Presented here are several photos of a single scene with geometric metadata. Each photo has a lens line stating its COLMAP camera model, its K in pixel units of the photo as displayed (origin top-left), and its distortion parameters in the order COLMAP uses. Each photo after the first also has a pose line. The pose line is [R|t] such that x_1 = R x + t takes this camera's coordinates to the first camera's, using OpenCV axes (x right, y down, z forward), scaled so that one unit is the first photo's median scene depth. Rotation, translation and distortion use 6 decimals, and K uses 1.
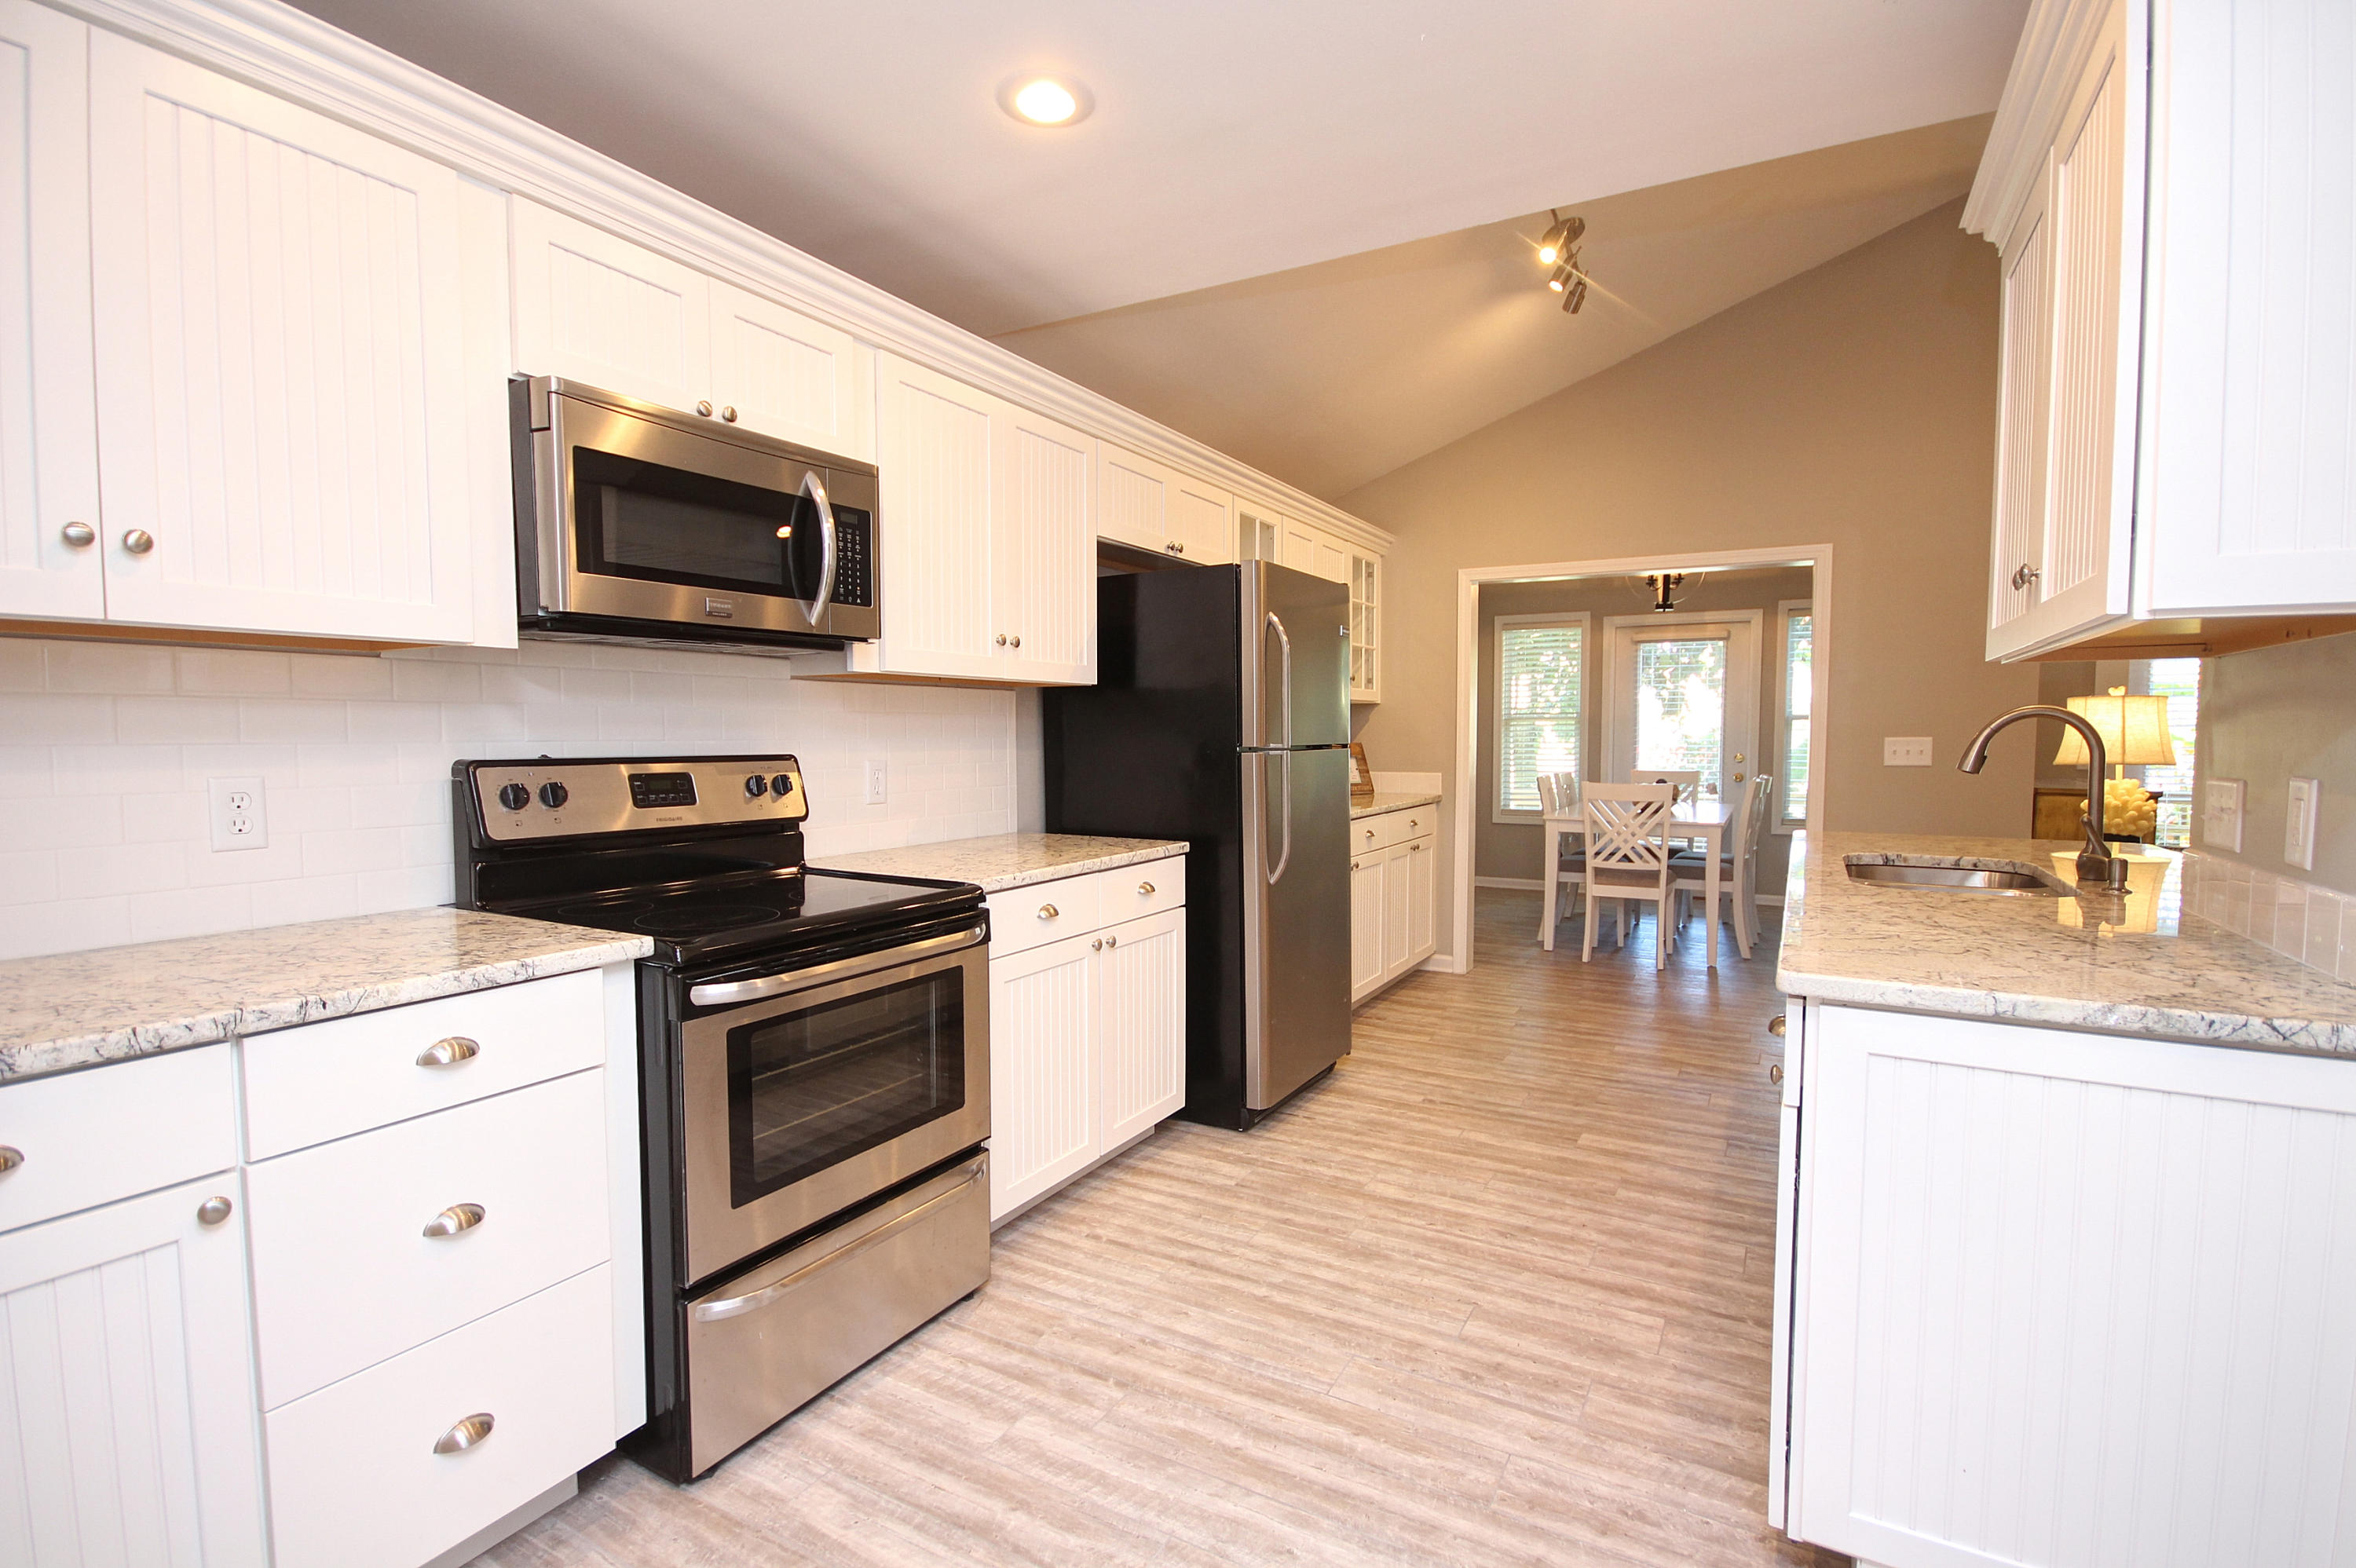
lens RADIAL K [[1101.9, 0, 1183.0], [0, 1101.9, 787.7], [0, 0, 1]] dist [0.000552, -0.000510]
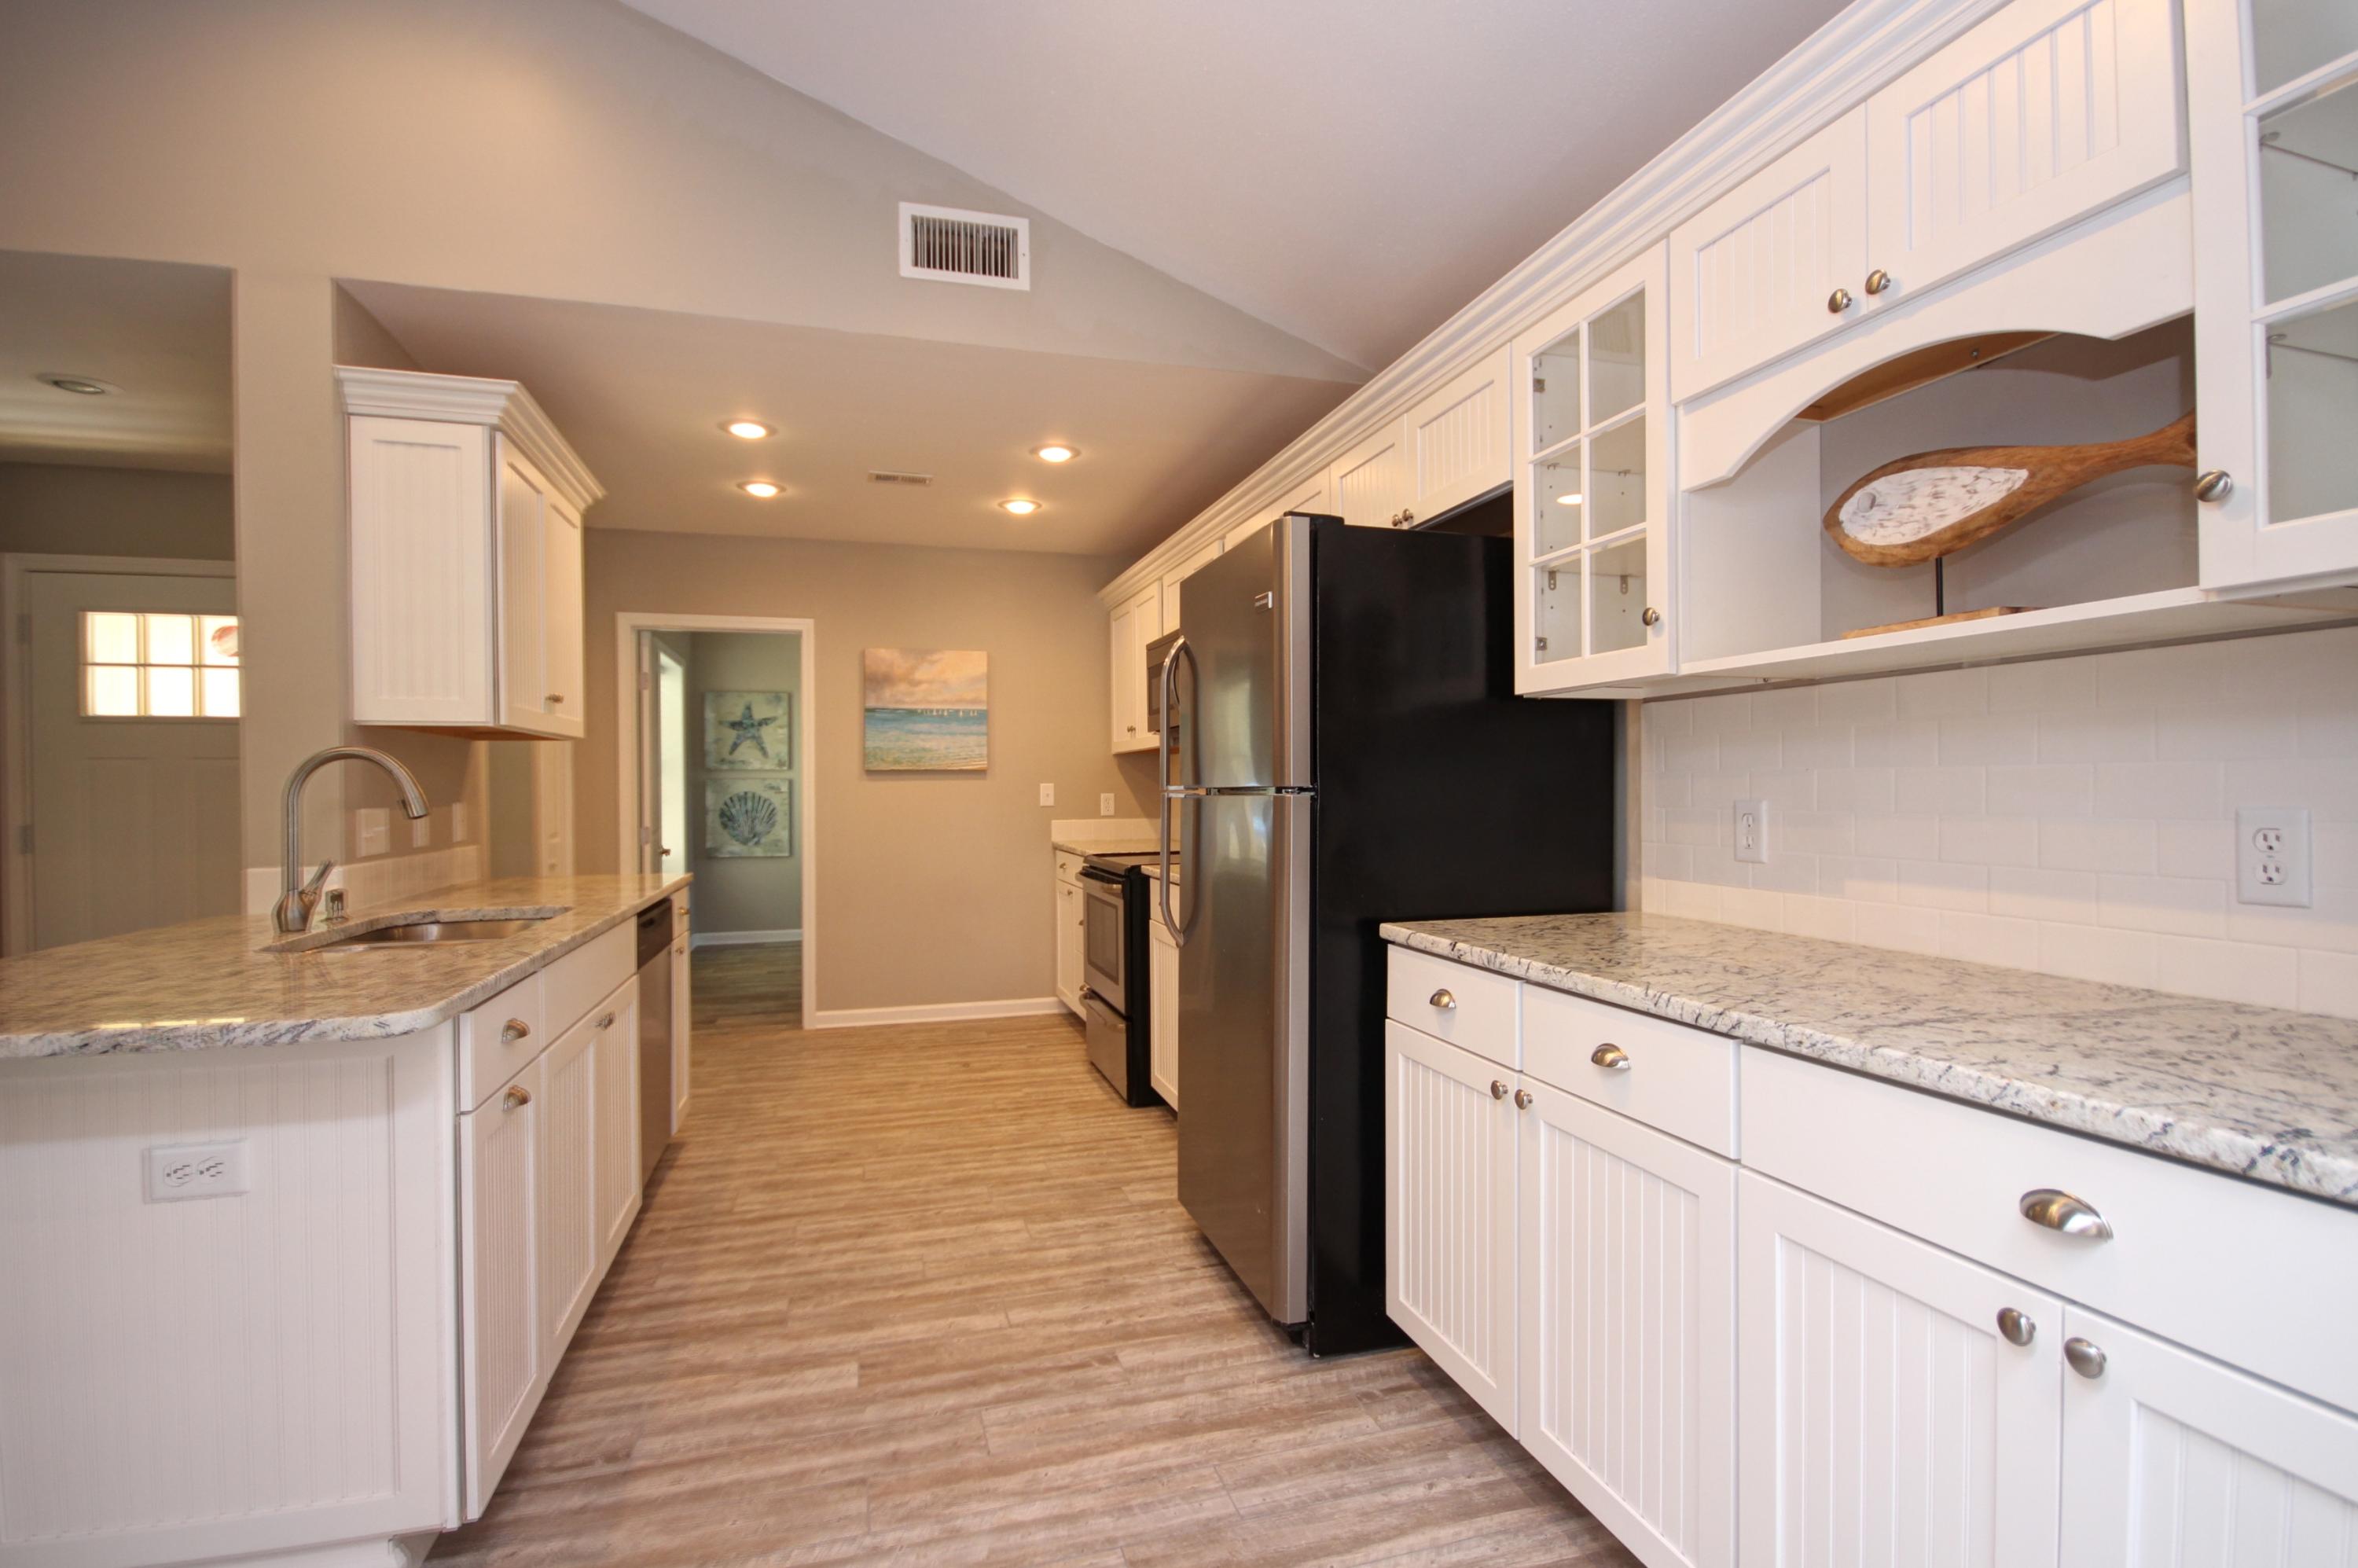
lens RADIAL K [[1102.9, 0, 1187.3], [0, 1102.9, 788.3], [0, 0, 1]] dist [0.000552, -0.000510]
pose [[-0.693238, 0.004684, -0.720694, 0.819034], [-0.028518, 0.999017, 0.033924, -0.080058], [0.720145, 0.044070, -0.692423, 1.853243]]
